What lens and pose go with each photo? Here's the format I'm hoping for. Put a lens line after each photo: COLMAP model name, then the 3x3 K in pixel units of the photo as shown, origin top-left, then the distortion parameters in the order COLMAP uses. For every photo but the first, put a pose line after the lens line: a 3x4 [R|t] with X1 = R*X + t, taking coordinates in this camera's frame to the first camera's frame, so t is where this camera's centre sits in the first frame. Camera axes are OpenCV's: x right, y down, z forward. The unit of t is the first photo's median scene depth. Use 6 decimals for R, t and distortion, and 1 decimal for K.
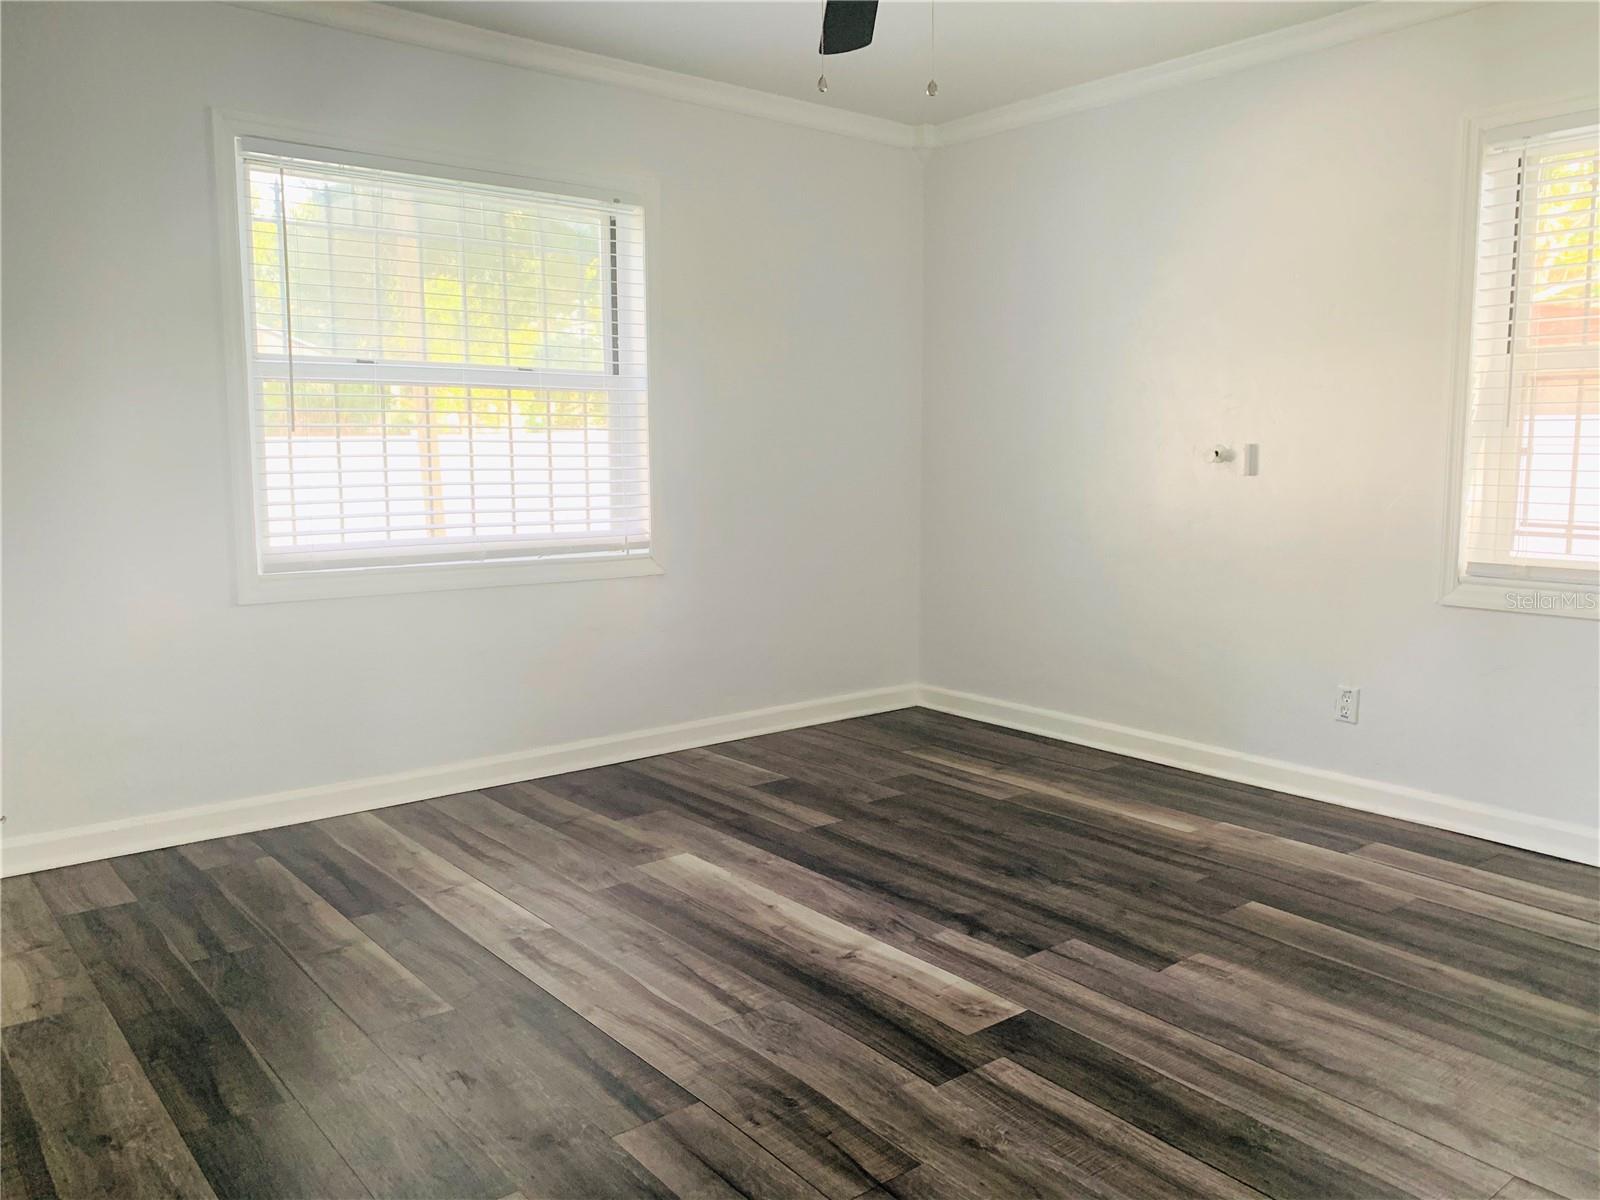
lens RADIAL K [[1231.4, 0, 801.3], [0, 1231.4, 598.1], [0, 0, 1]] dist [0.048967, -0.048317]
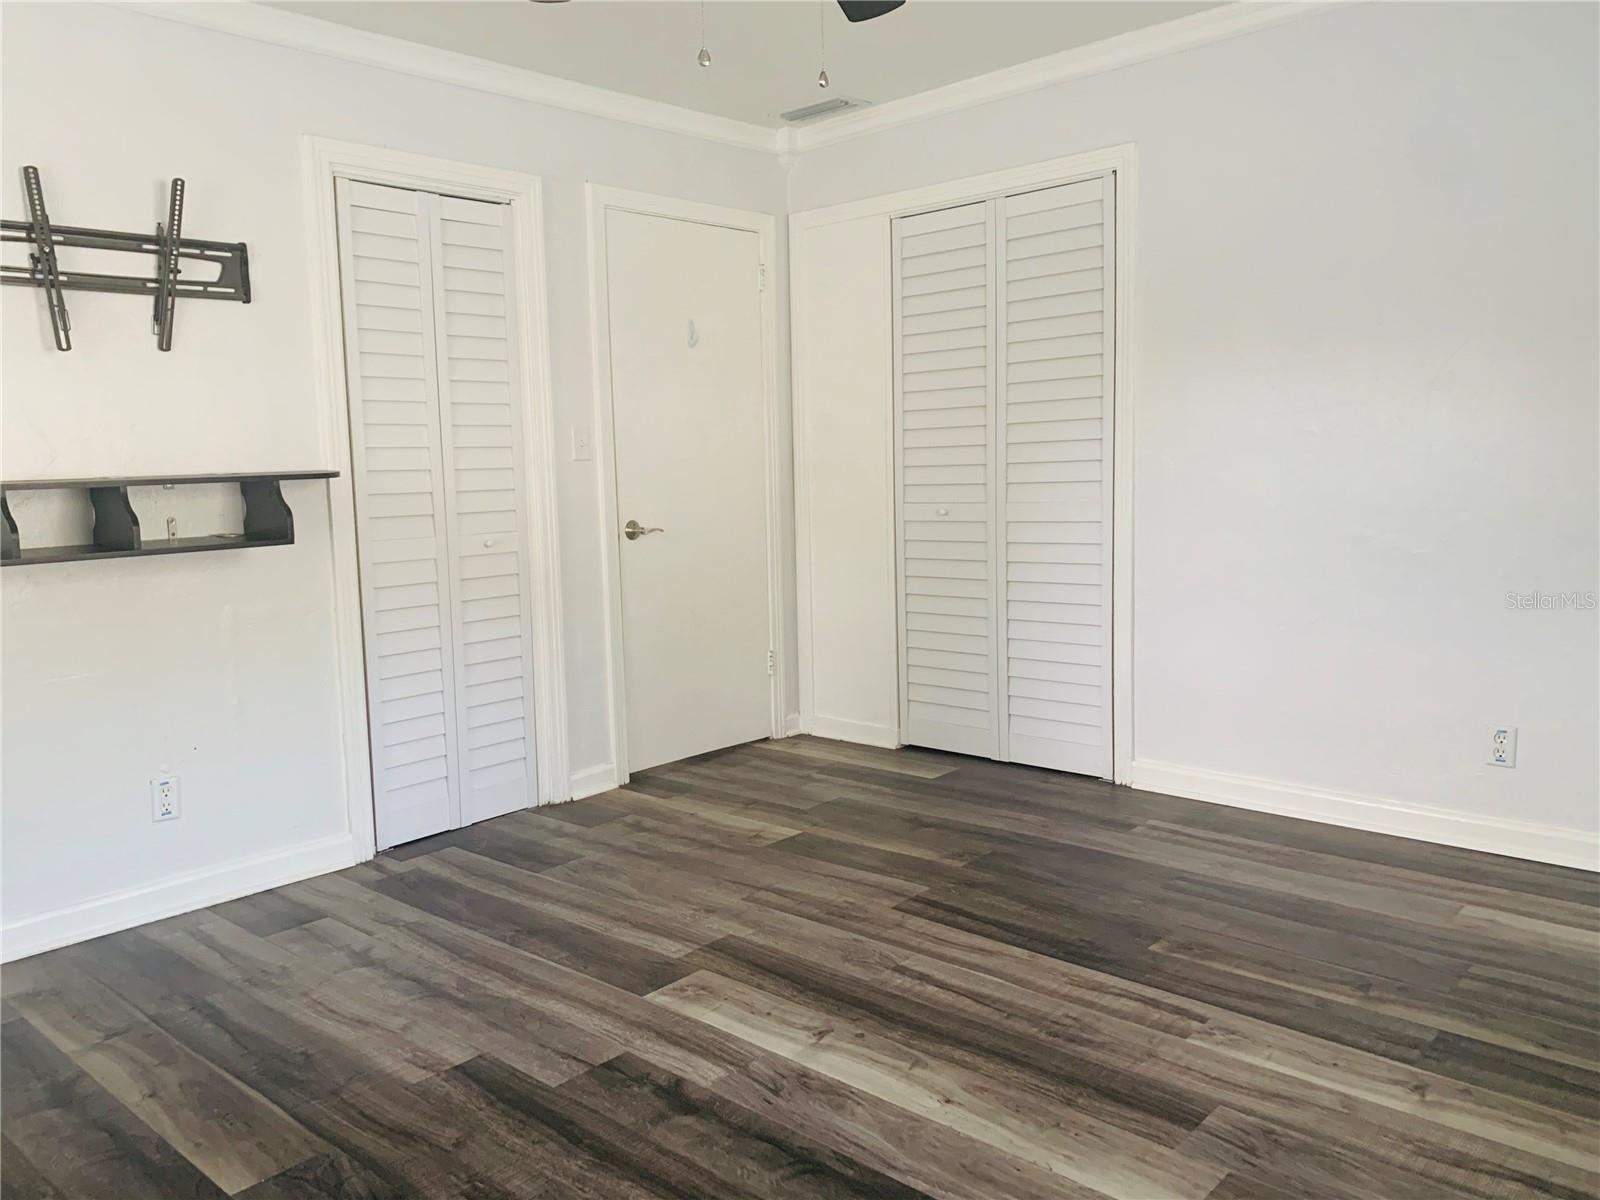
lens RADIAL K [[1231.4, 0, 802.1], [0, 1231.4, 598.1], [0, 0, 1]] dist [0.048967, -0.048317]
pose [[-0.988697, 0.047108, -0.142336, 0.170902], [0.012184, 0.971462, 0.236882, -0.240729], [0.149433, 0.232470, -0.961055, 1.847972]]
